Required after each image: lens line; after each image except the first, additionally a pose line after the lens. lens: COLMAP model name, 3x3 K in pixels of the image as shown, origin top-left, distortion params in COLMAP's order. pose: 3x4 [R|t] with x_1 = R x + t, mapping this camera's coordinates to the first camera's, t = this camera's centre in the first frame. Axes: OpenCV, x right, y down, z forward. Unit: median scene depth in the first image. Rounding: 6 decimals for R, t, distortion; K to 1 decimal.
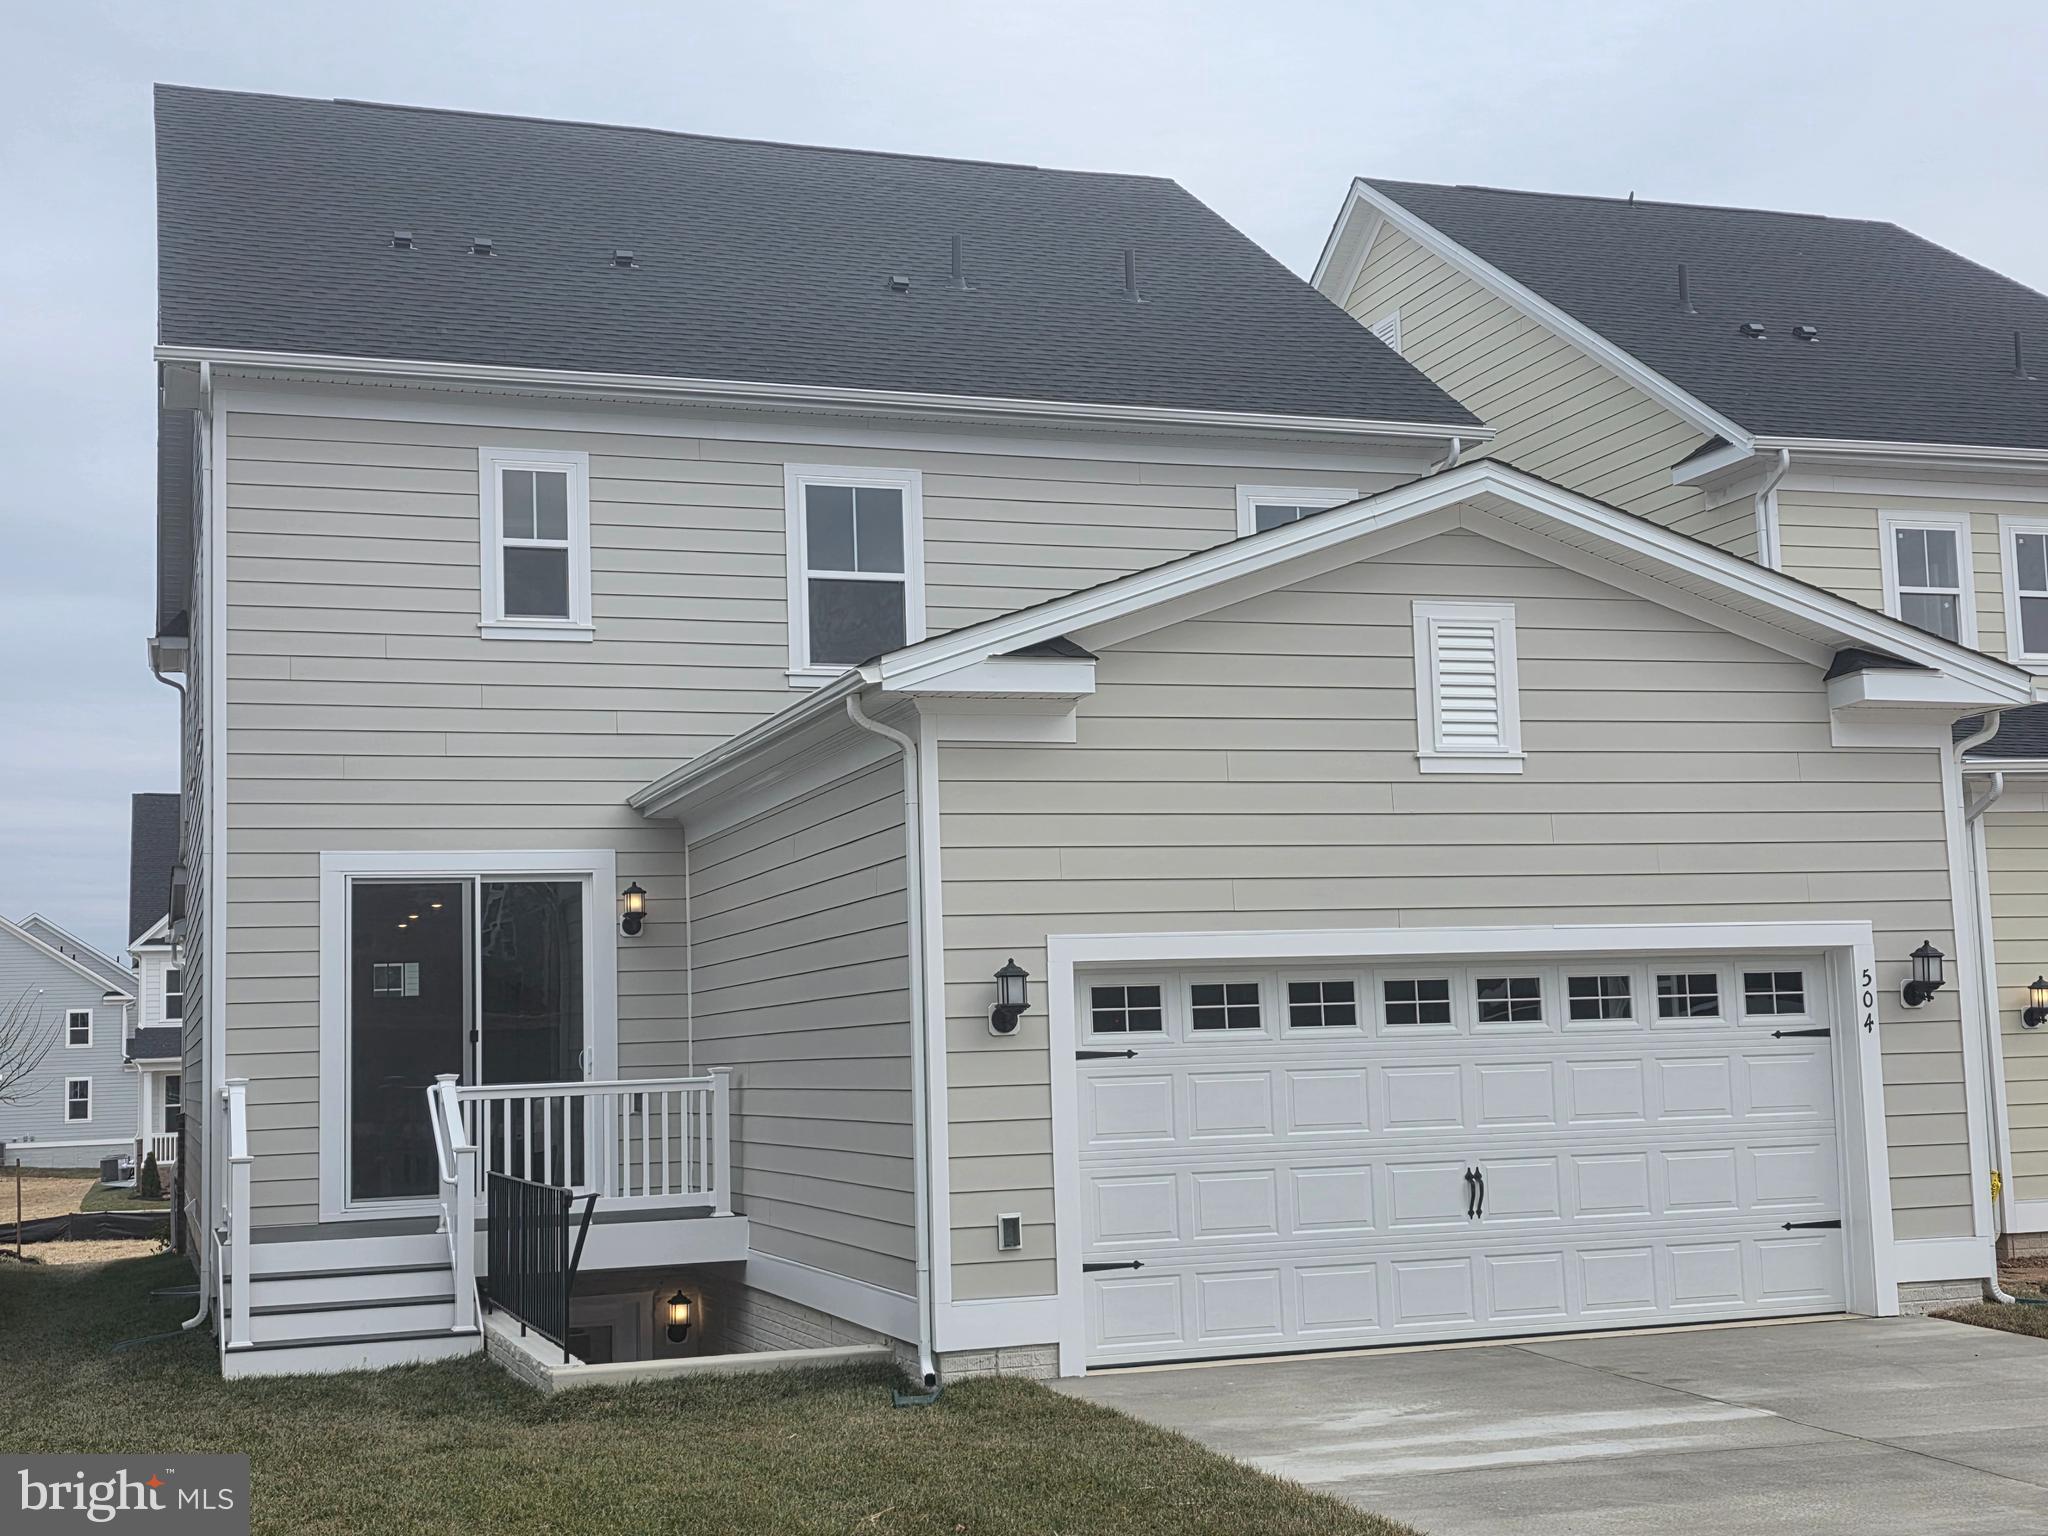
lens RADIAL K [[2498.9, 0, 1024.0], [0, 2498.9, 768.0], [0, 0, 1]] dist [0.002697, 0.007342]
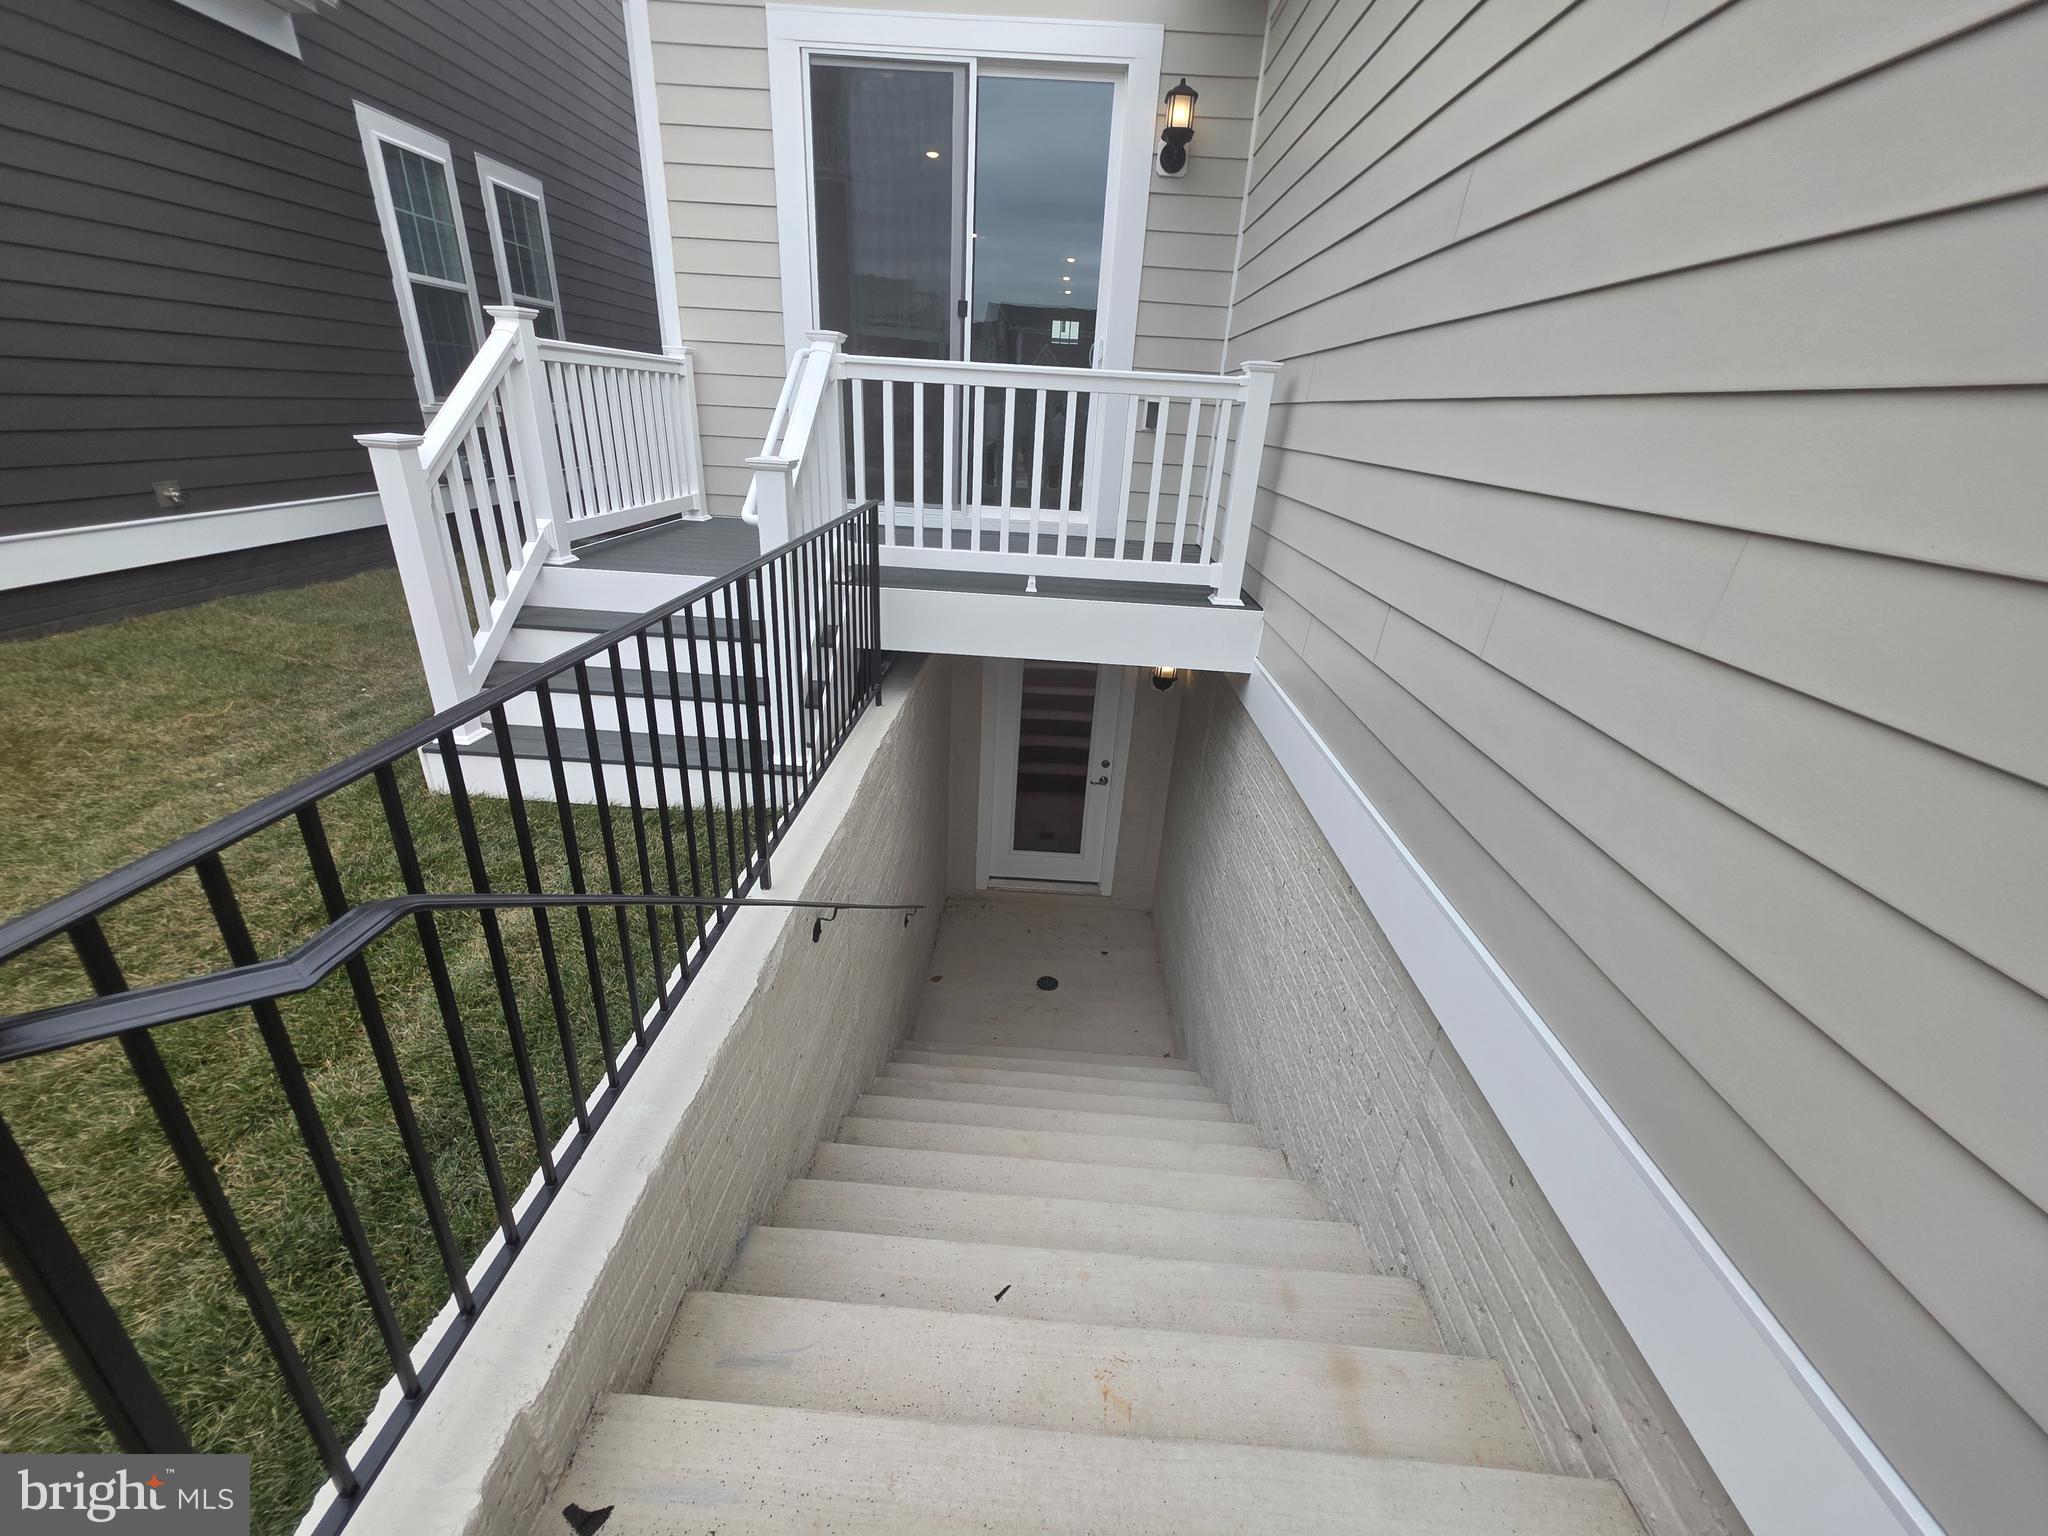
lens RADIAL K [[816.7, 0, 1027.0], [0, 816.7, 767.0], [0, 0, 1]] dist [0.001944, 0.000936]
pose [[0.931914, 0.218892, -0.289176, -0.088489], [-0.041238, 0.856114, 0.515140, 0.095816], [0.360328, -0.468141, 0.806851, 0.711422]]
